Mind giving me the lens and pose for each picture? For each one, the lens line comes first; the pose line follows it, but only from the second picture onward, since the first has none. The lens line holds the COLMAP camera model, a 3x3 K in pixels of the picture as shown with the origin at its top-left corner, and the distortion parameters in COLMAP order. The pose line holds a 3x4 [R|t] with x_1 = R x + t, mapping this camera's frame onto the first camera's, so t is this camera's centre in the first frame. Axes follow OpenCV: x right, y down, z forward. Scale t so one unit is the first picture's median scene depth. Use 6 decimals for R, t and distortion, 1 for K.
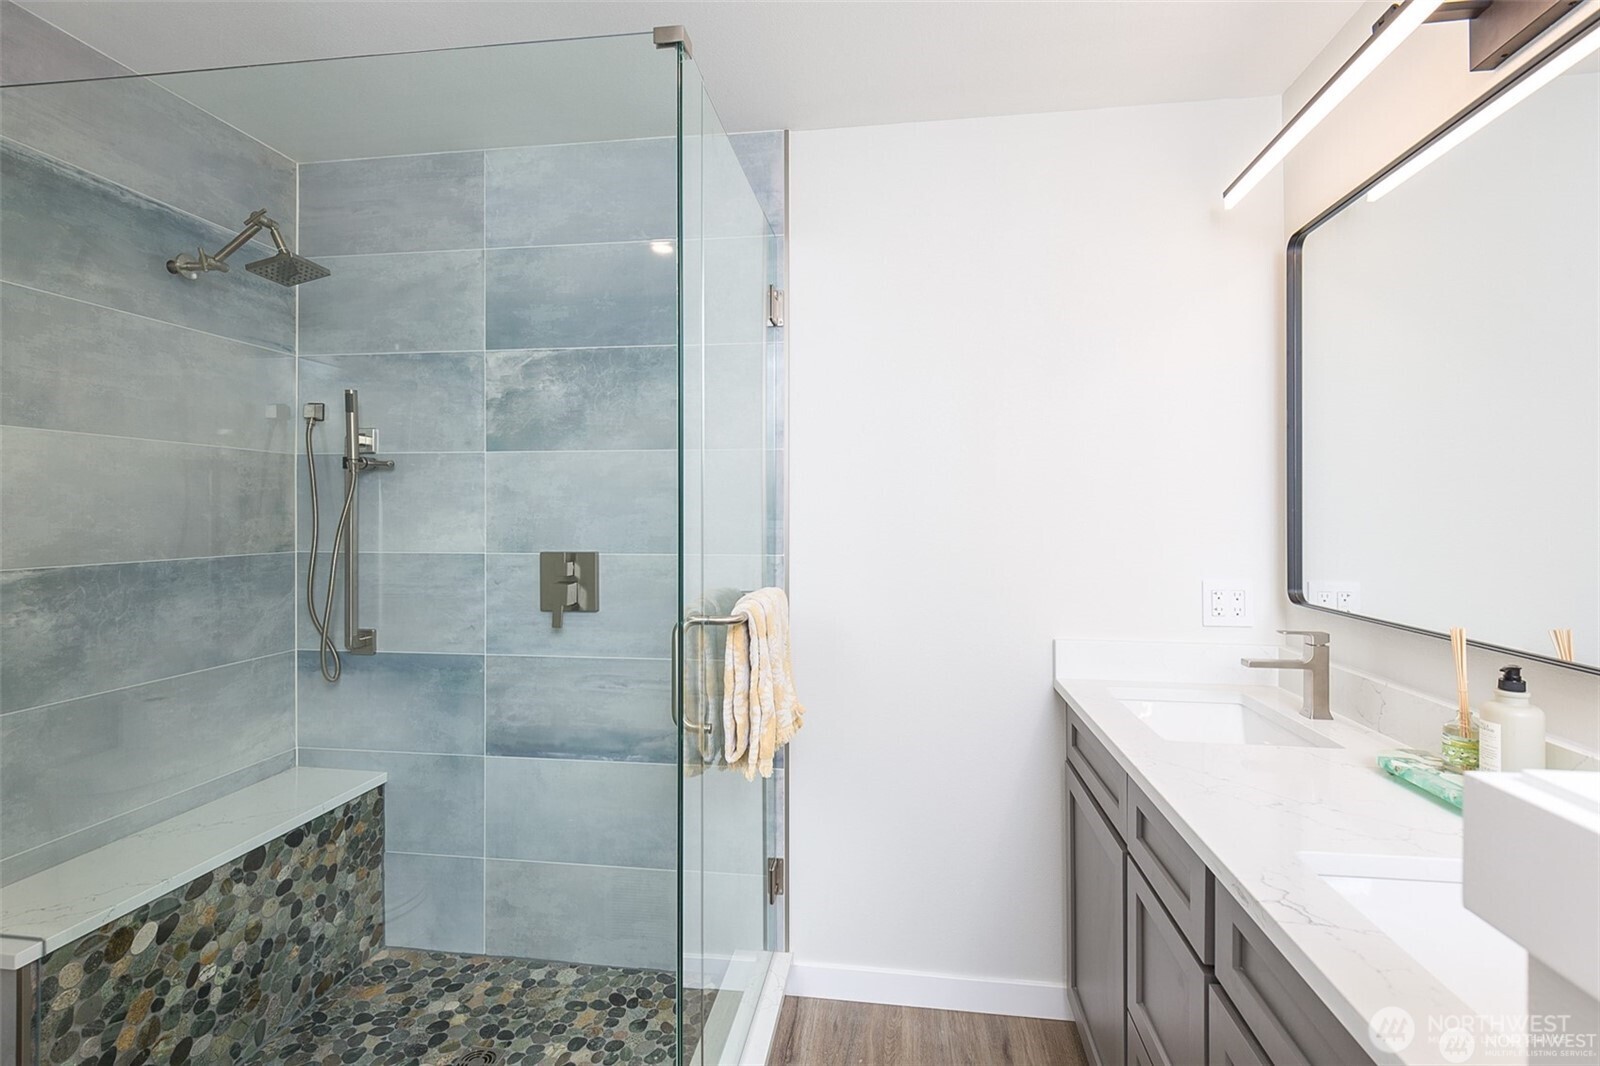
lens RADIAL K [[766.1, 0, 791.2], [0, 766.1, 507.1], [0, 0, 1]] dist [0.040304, -0.041362]
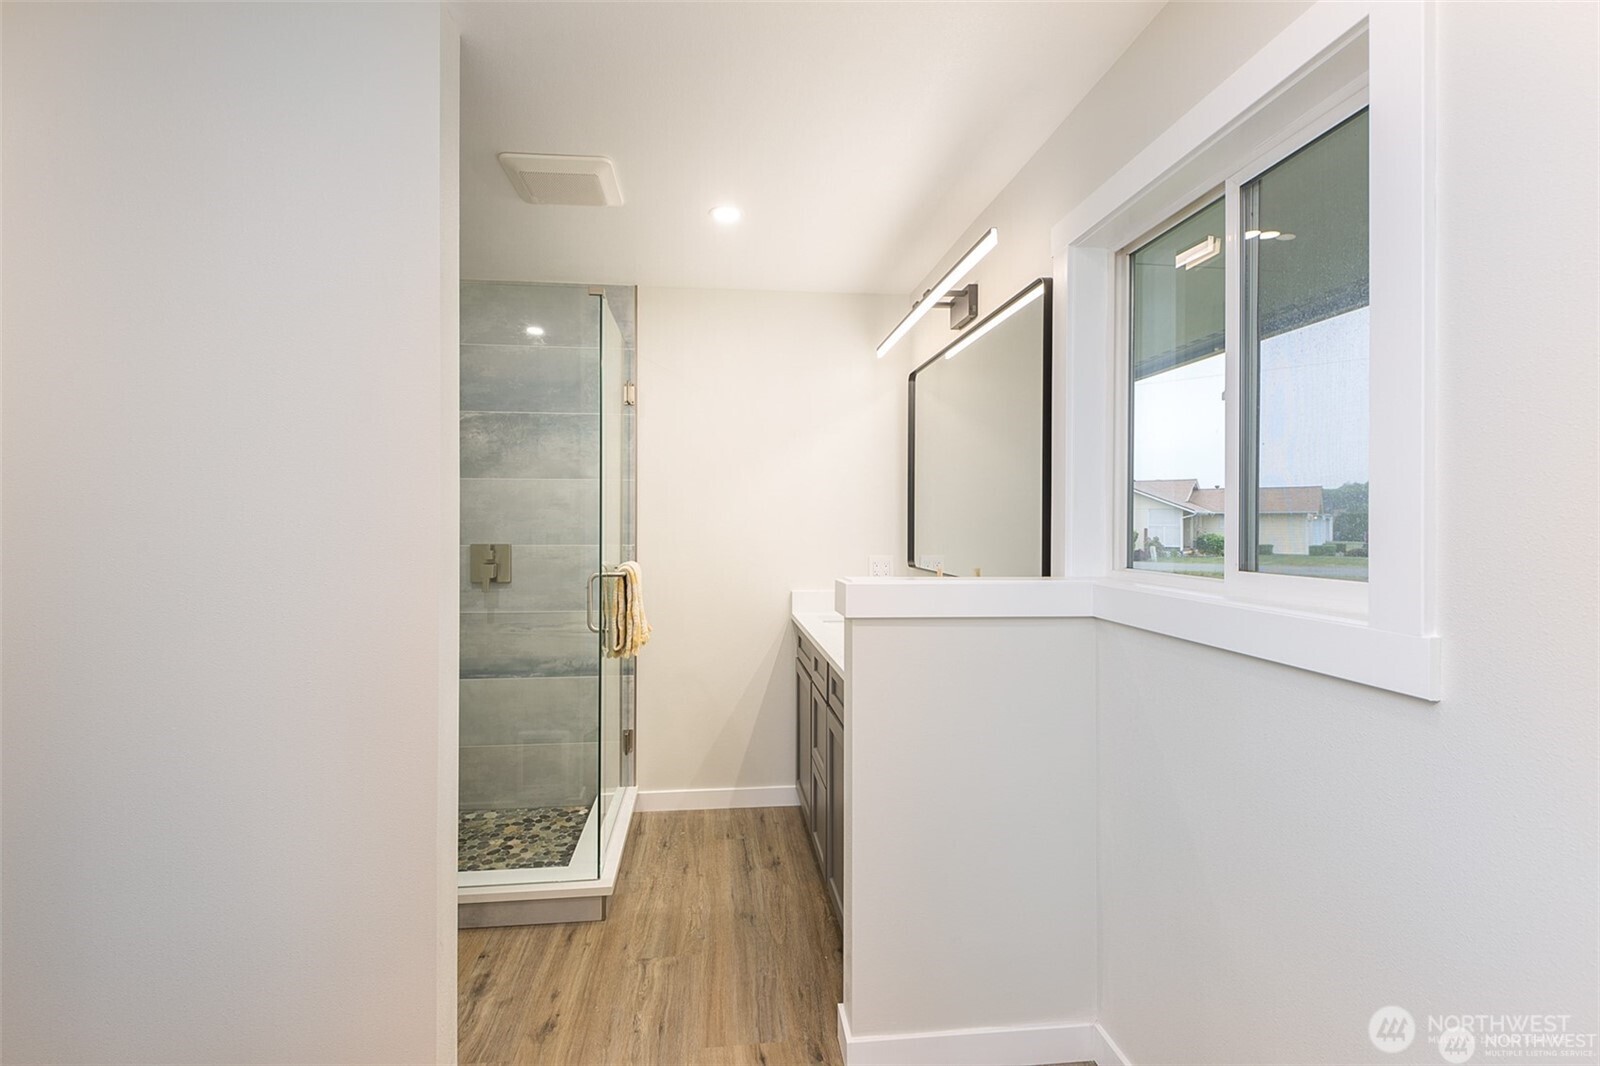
lens RADIAL K [[766.1, 0, 791.2], [0, 766.1, 507.1], [0, 0, 1]] dist [0.040304, -0.041362]
pose [[0.967909, 0.004637, 0.251260, -0.102623], [-0.003110, 0.999974, -0.006473, -0.008624], [-0.251284, 0.005484, 0.967898, -0.706616]]
